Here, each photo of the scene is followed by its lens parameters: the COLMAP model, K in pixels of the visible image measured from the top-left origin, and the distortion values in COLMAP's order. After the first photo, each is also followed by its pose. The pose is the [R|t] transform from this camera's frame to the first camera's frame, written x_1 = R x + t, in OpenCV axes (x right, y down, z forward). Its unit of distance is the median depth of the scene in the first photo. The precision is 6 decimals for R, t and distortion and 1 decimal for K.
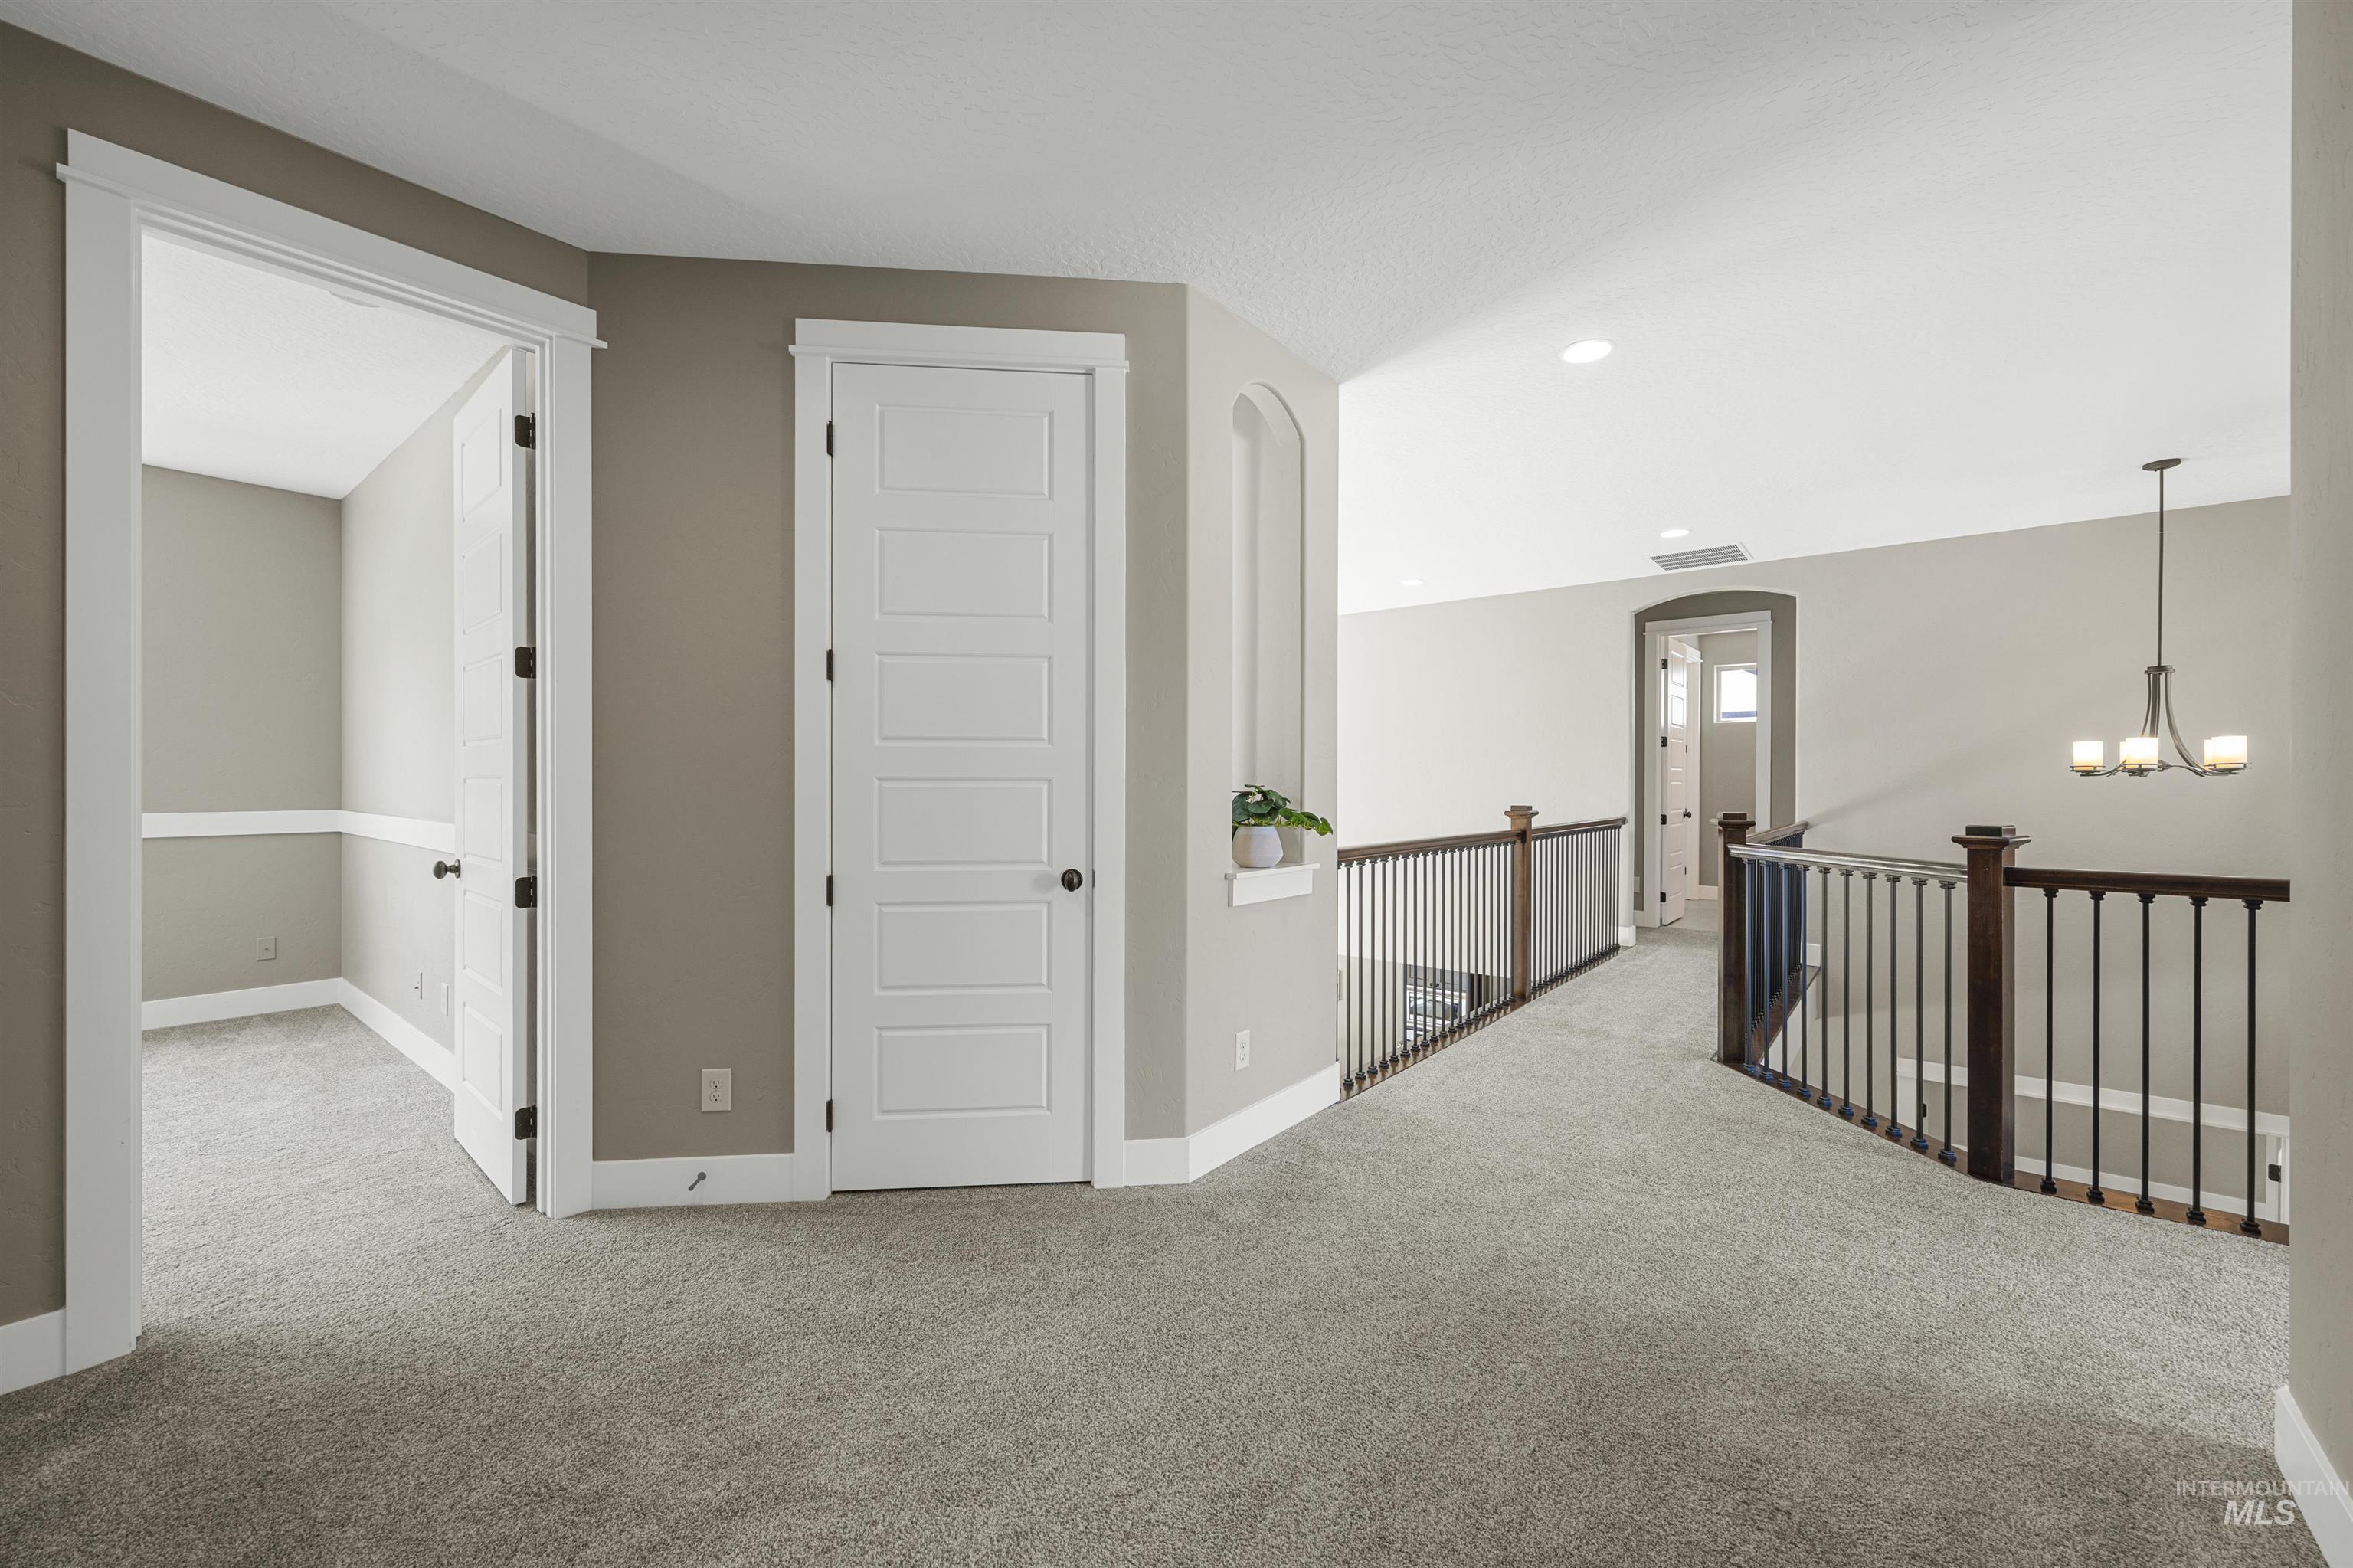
lens RADIAL K [[899.6, 0, 1176.5], [0, 899.6, 784.0], [0, 0, 1]] dist [0.000157, 0.000019]
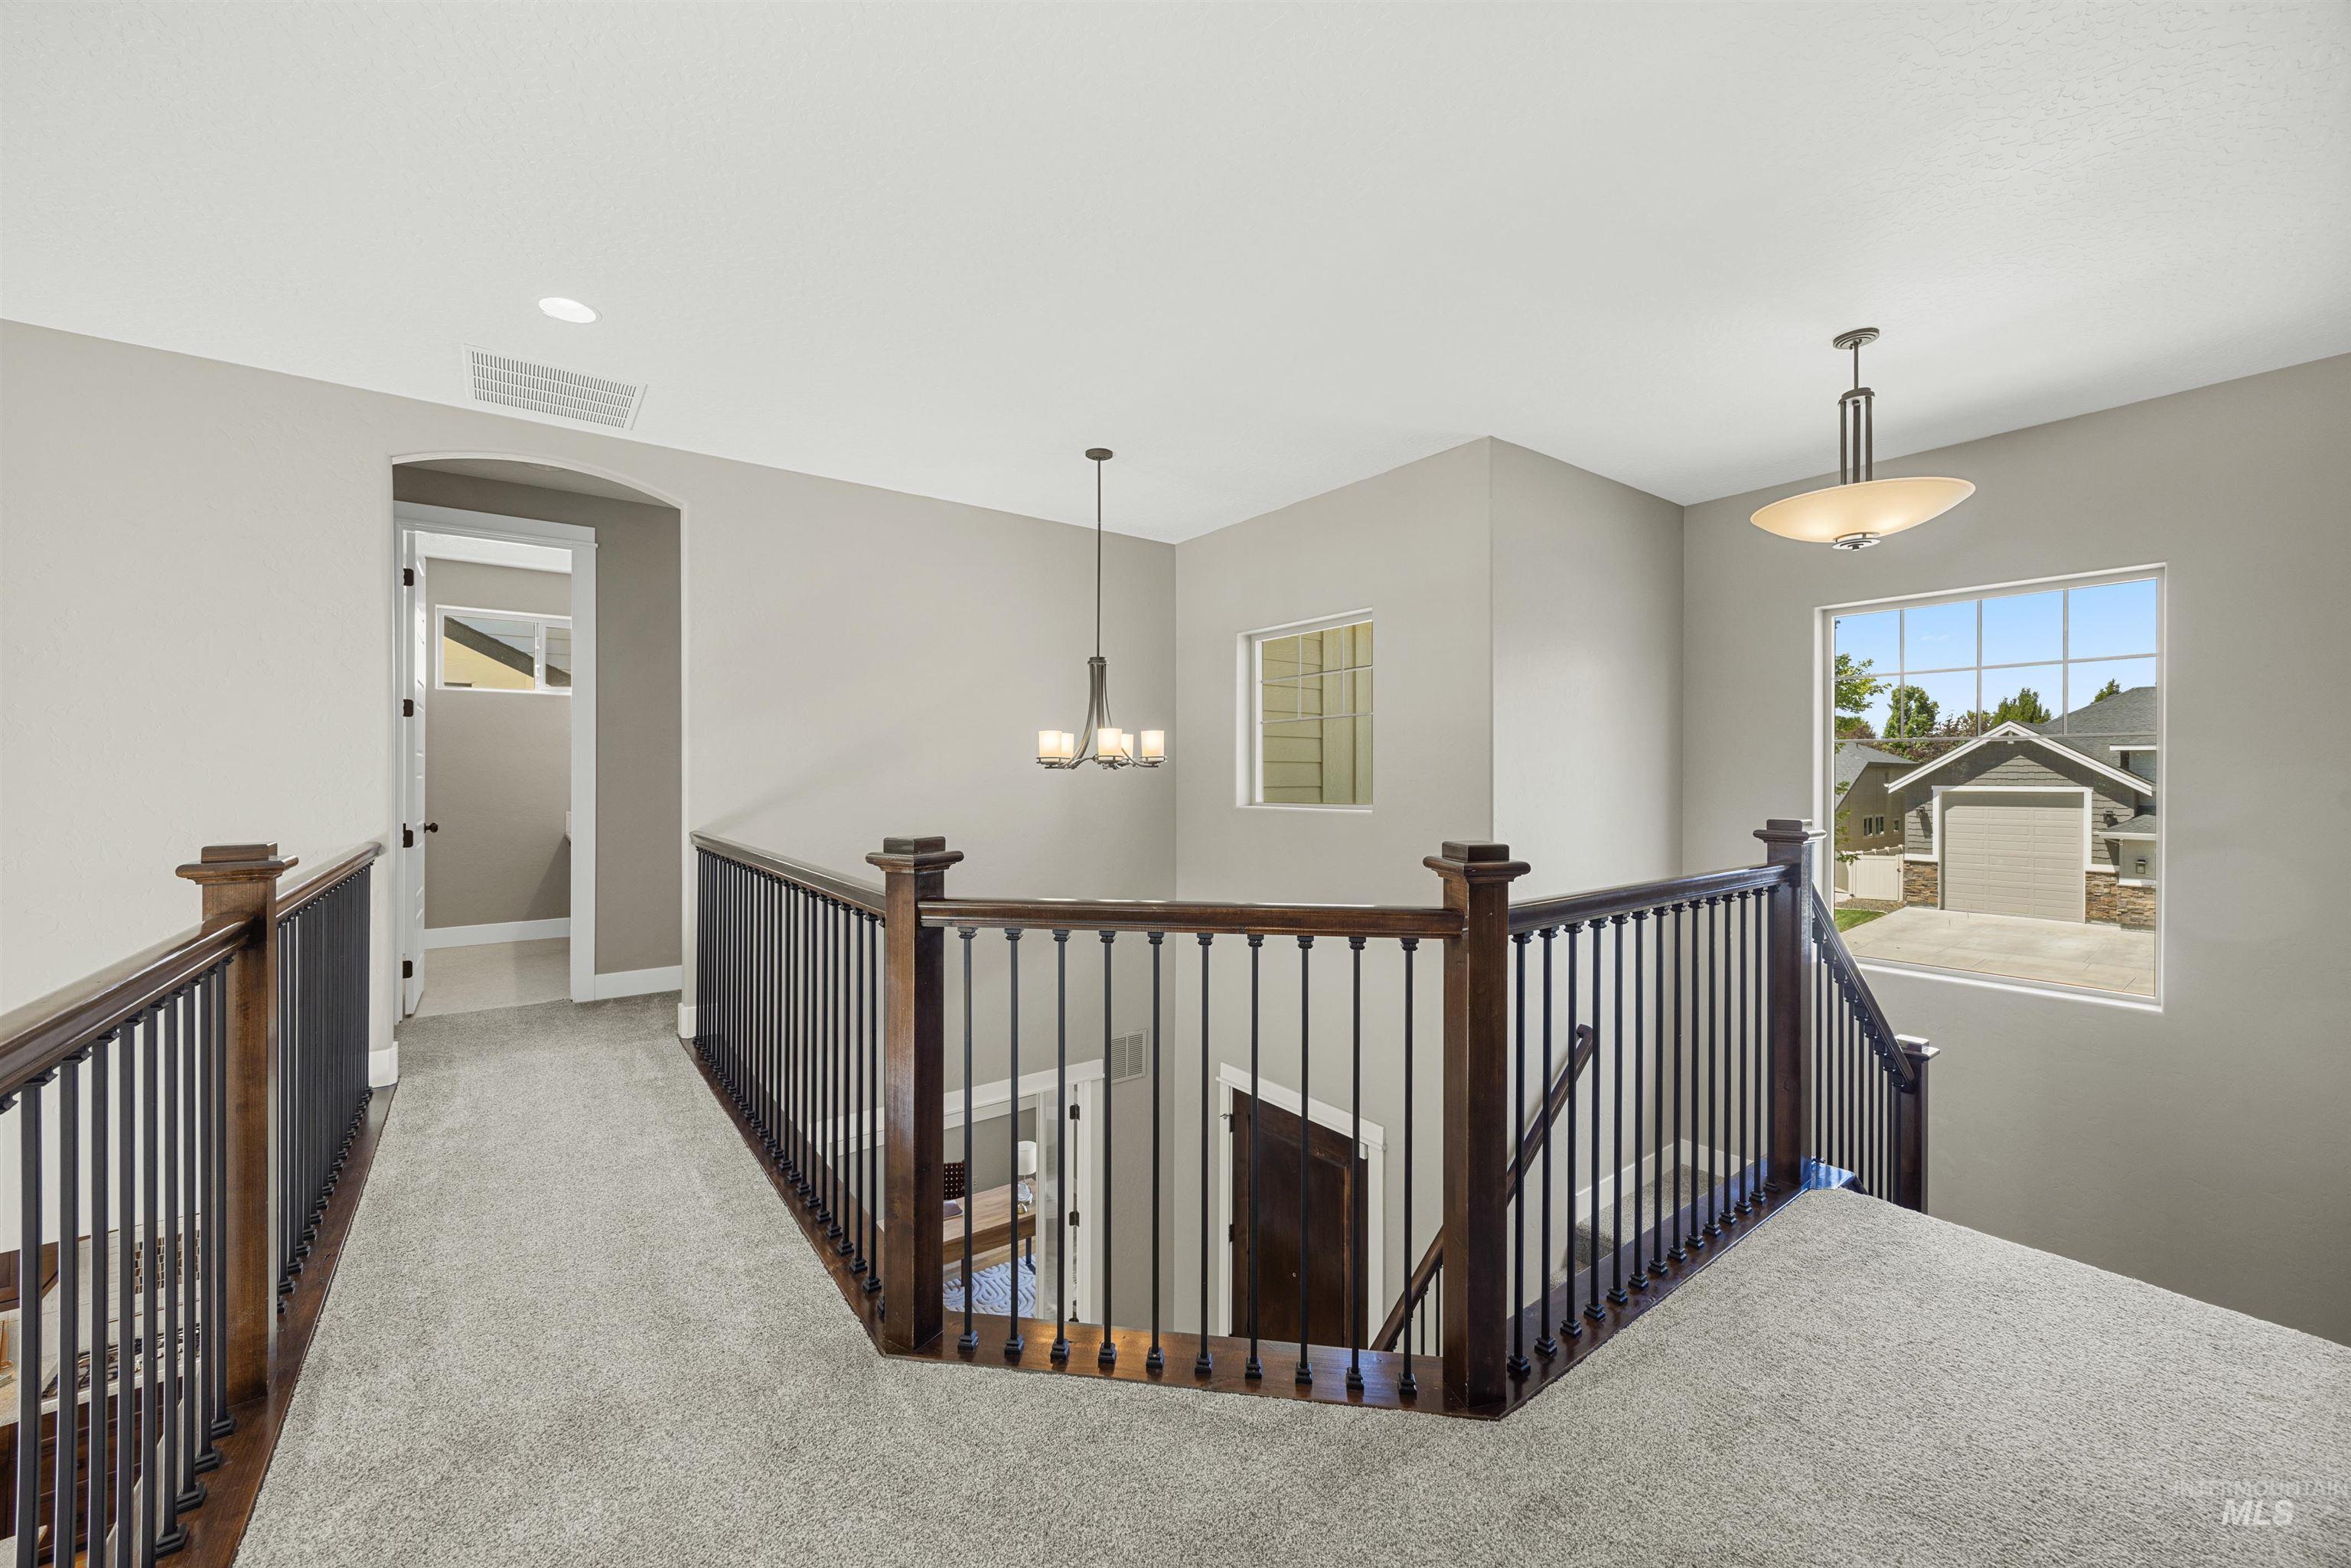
lens RADIAL K [[898.8, 0, 1175.5], [0, 898.8, 784.0], [0, 0, 1]] dist [0.000157, 0.000019]
pose [[0.241926, -0.009191, 0.970251, 0.157317], [0.008223, 0.999939, 0.007422, 0.000942], [-0.970260, 0.006183, 0.241986, 0.667056]]
